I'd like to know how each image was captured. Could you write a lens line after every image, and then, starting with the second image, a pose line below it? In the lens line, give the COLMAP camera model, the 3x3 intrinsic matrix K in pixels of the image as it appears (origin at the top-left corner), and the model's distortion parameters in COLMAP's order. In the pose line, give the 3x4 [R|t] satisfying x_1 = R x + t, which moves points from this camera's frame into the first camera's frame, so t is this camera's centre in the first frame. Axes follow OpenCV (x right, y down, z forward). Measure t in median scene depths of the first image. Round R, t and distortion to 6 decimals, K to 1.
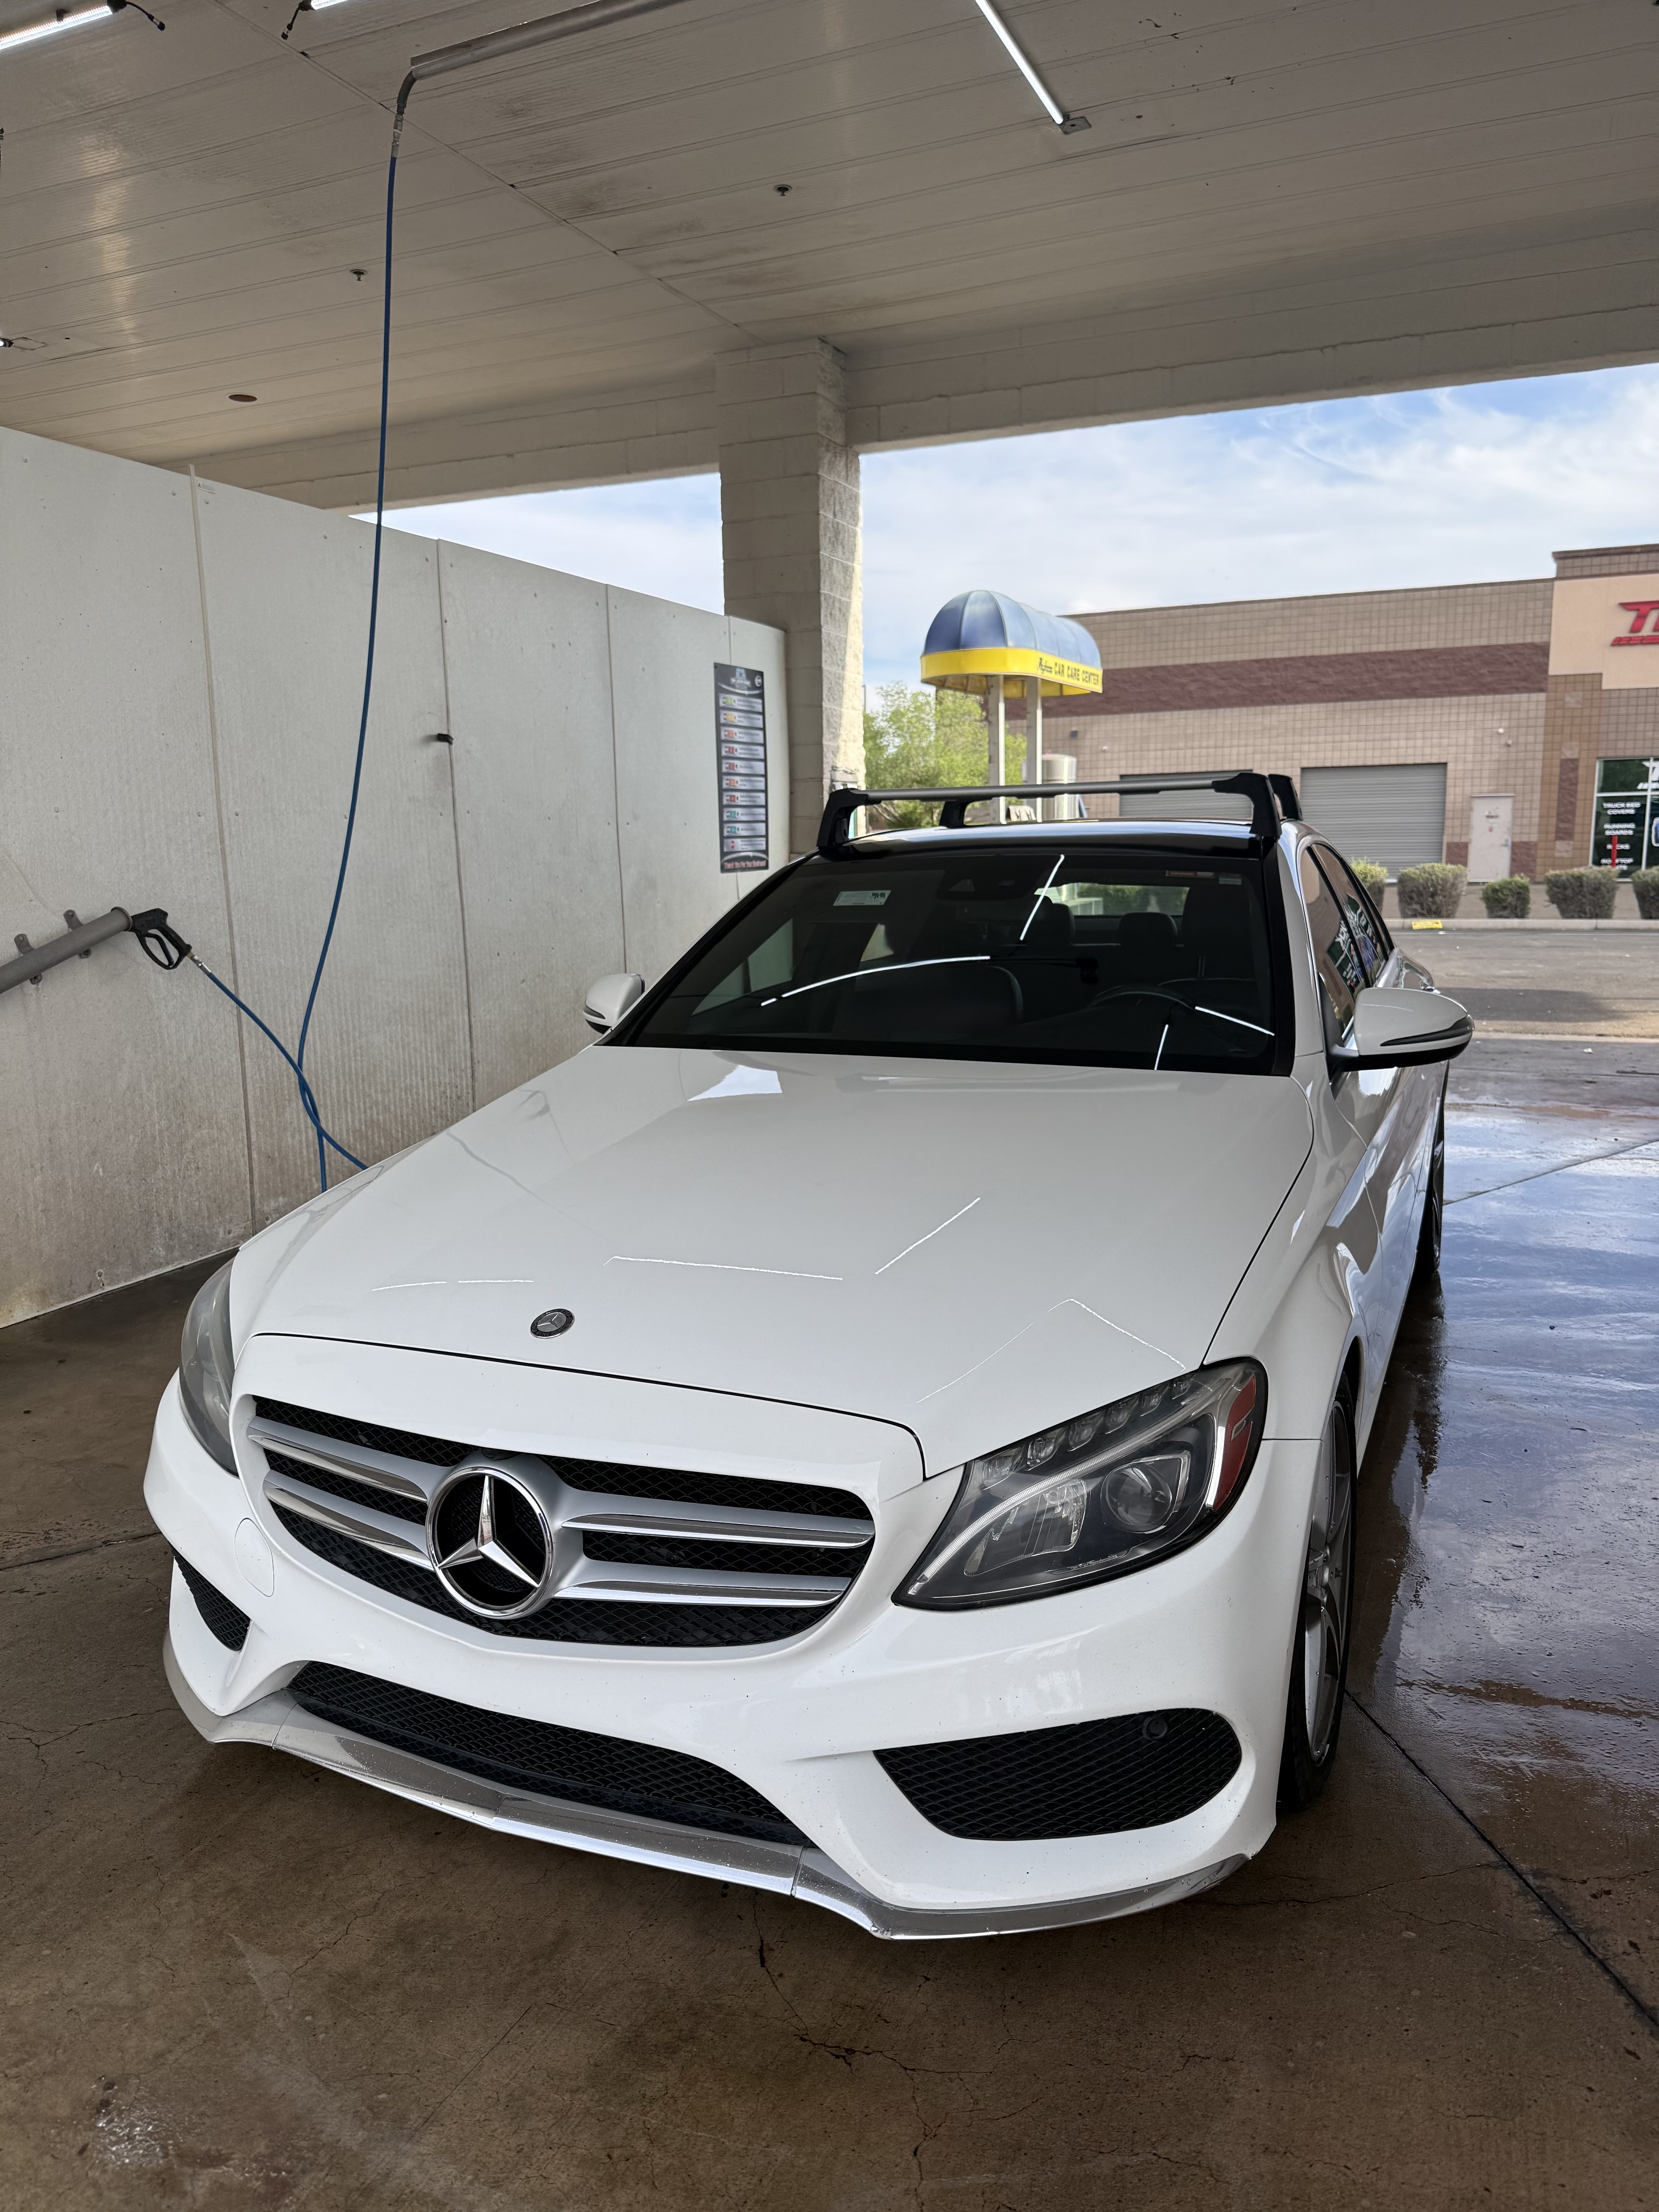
lens RADIAL K [[1550.2, 0, 829.5], [0, 1550.2, 1106.0], [0, 0, 1]] dist [0.036545, -0.050914]
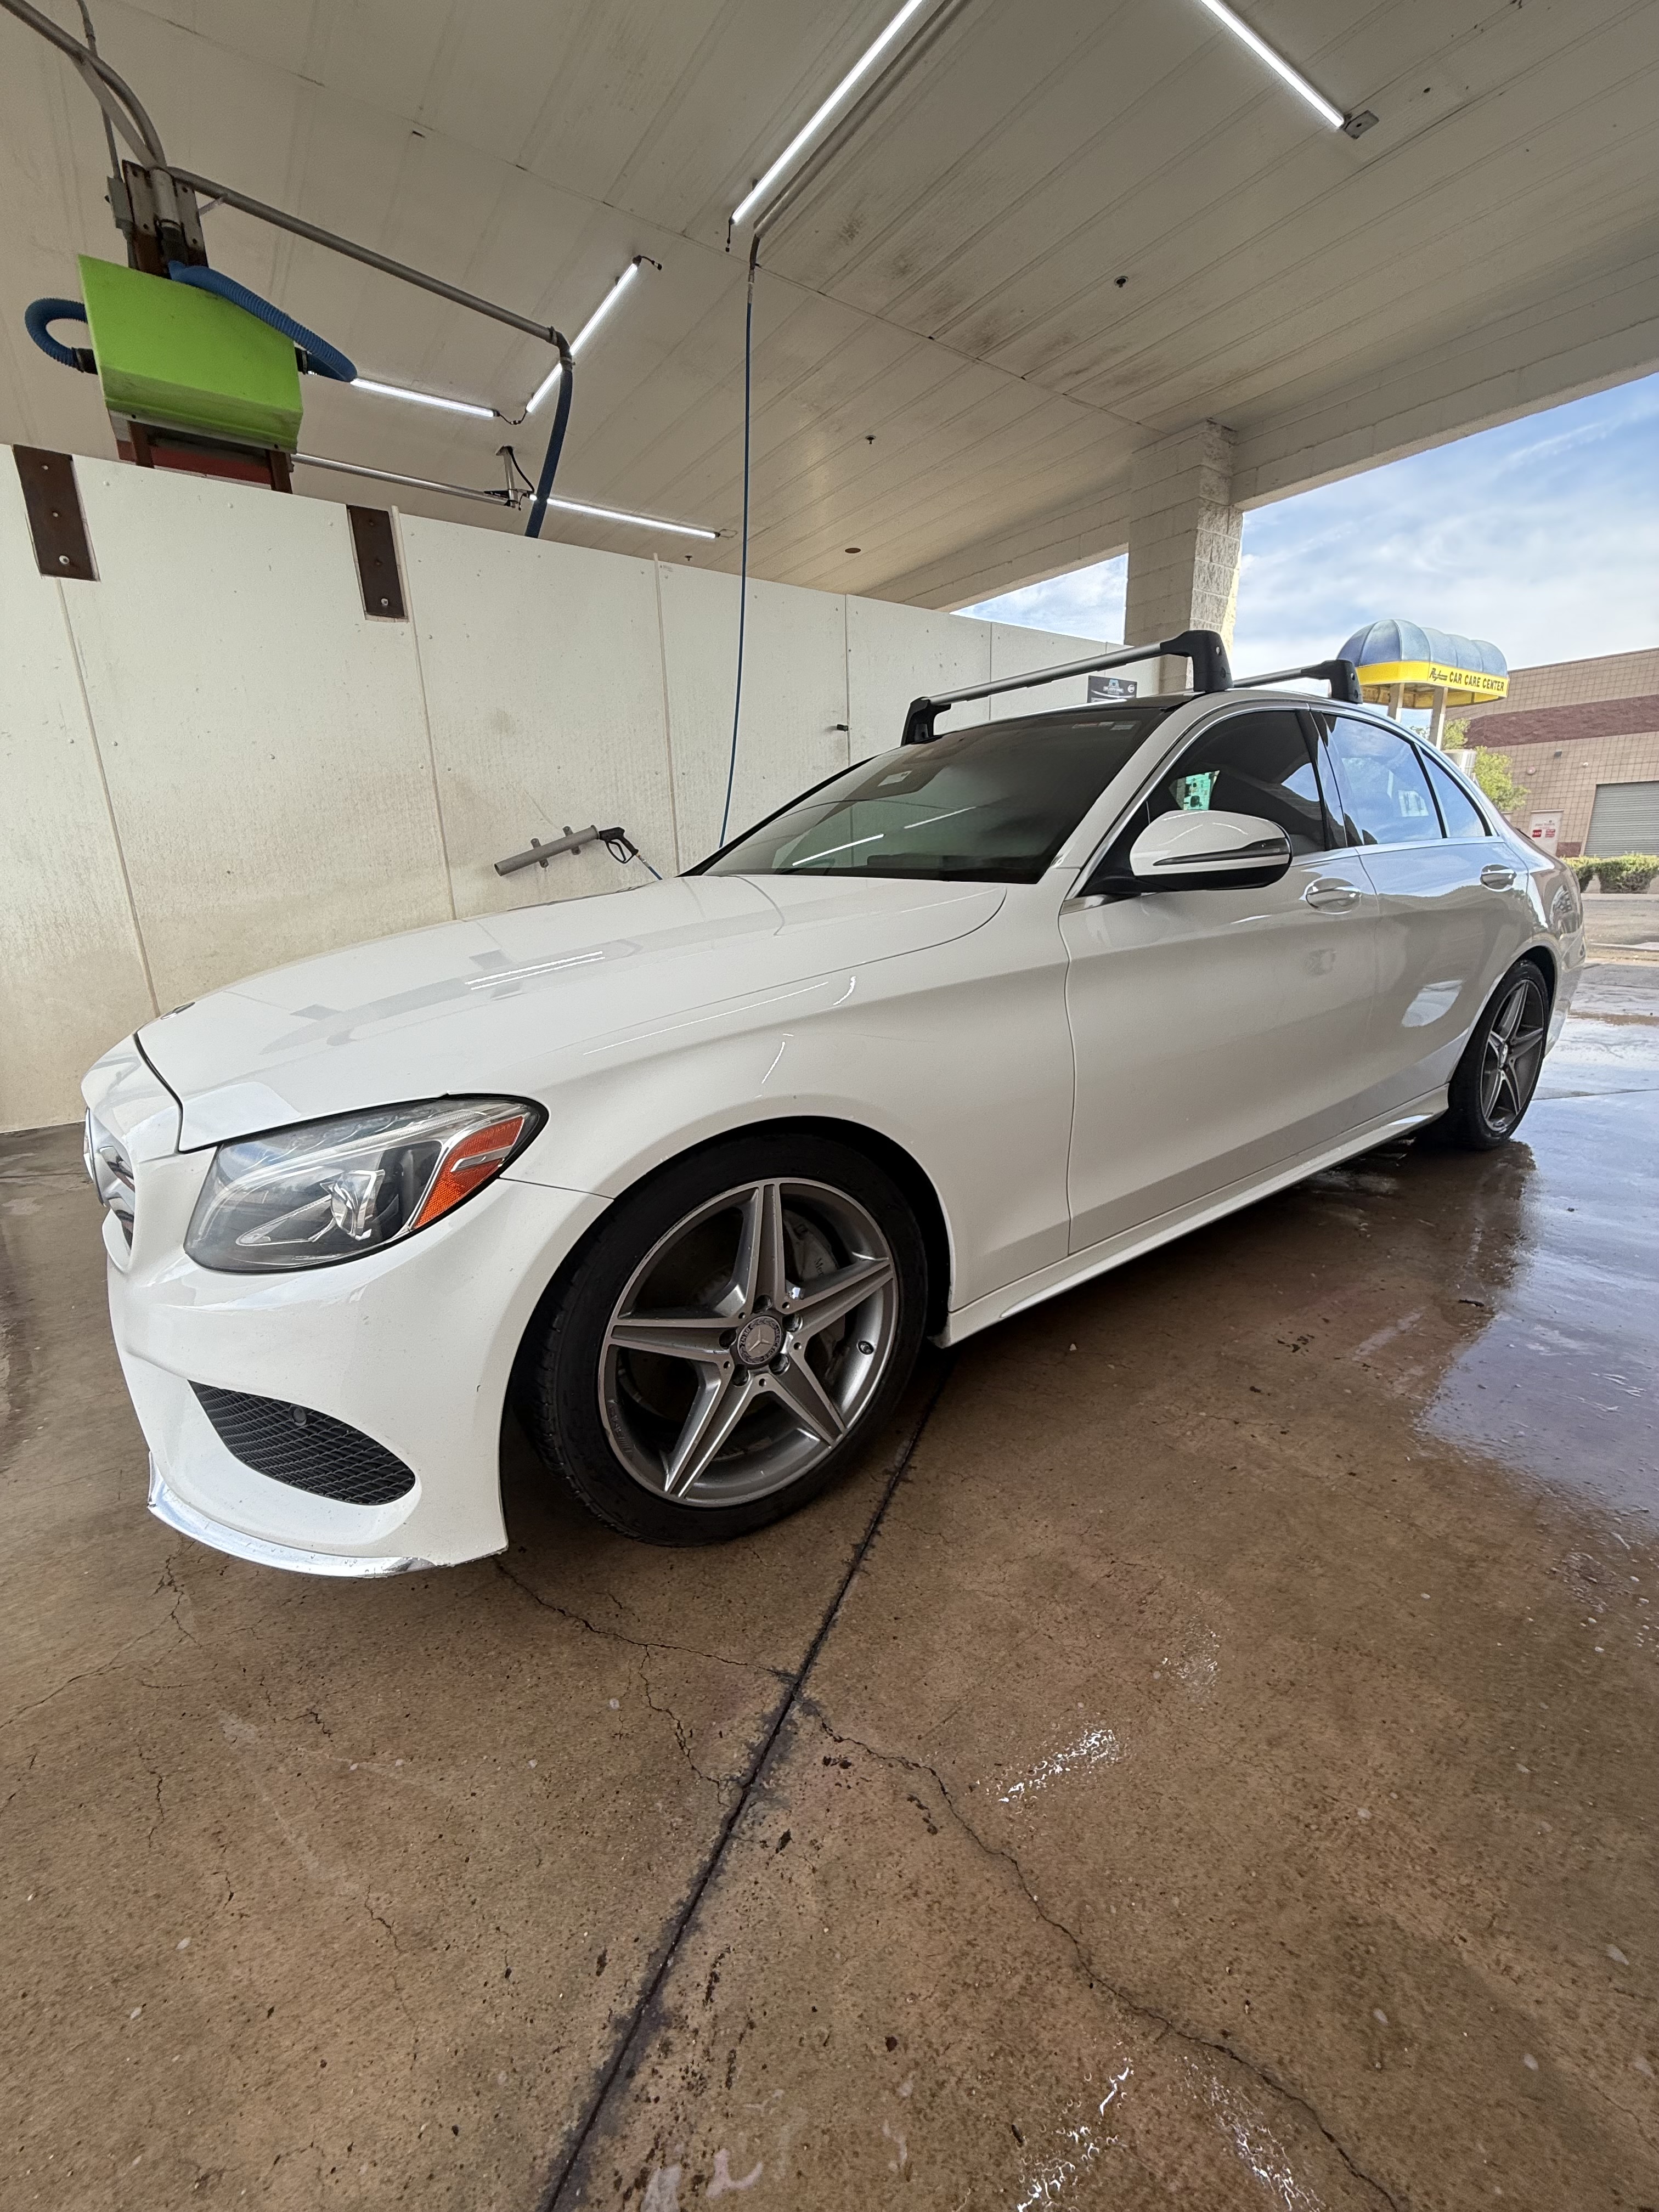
lens RADIAL K [[863.2, 0, 829.5], [0, 863.2, 1106.0], [0, 0, 1]] dist [-0.004039, -0.000895]
pose [[0.859867, 0.131870, -0.493192, 0.168766], [-0.072894, 0.987878, 0.137050, 0.019014], [0.505287, -0.081894, 0.859057, 0.152210]]
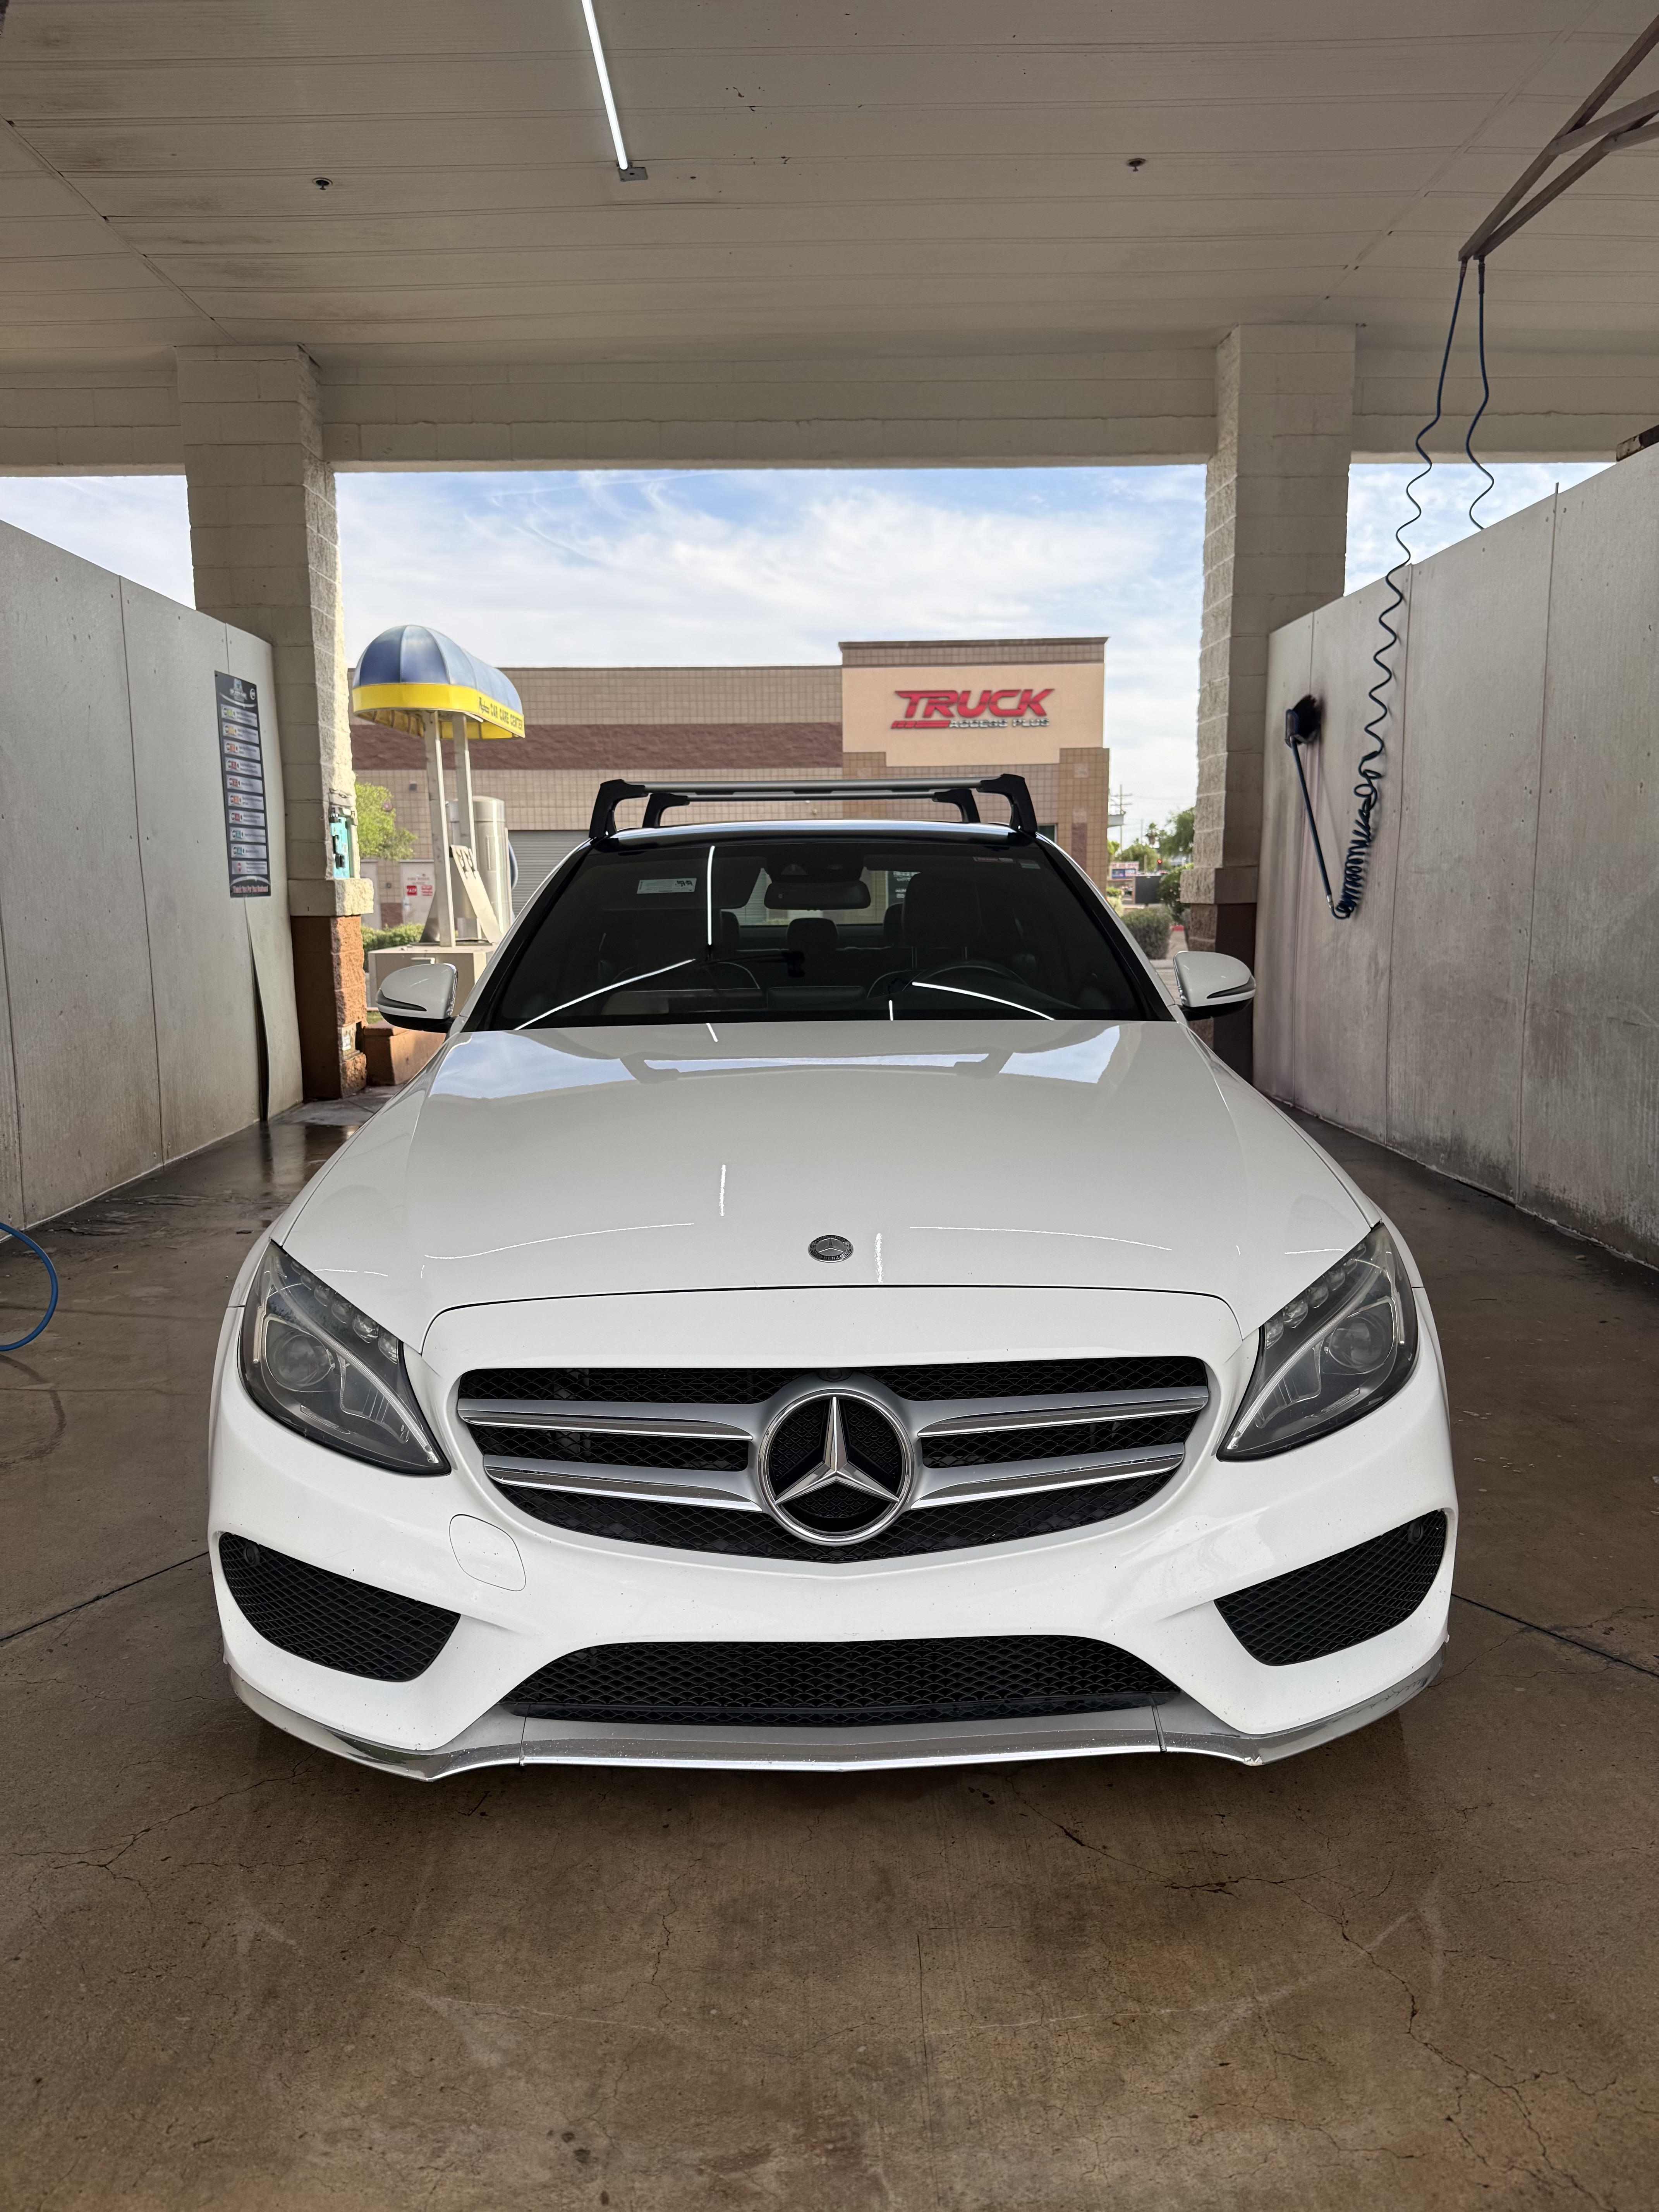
lens RADIAL K [[1554.4, 0, 829.5], [0, 1554.4, 1106.0], [0, 0, 1]] dist [-0.010332, -0.003793]
pose [[0.908709, -0.048352, 0.414621, -0.135746], [0.064304, 0.997627, -0.024592, 0.018235], [-0.412448, 0.049008, 0.909662, 0.026487]]
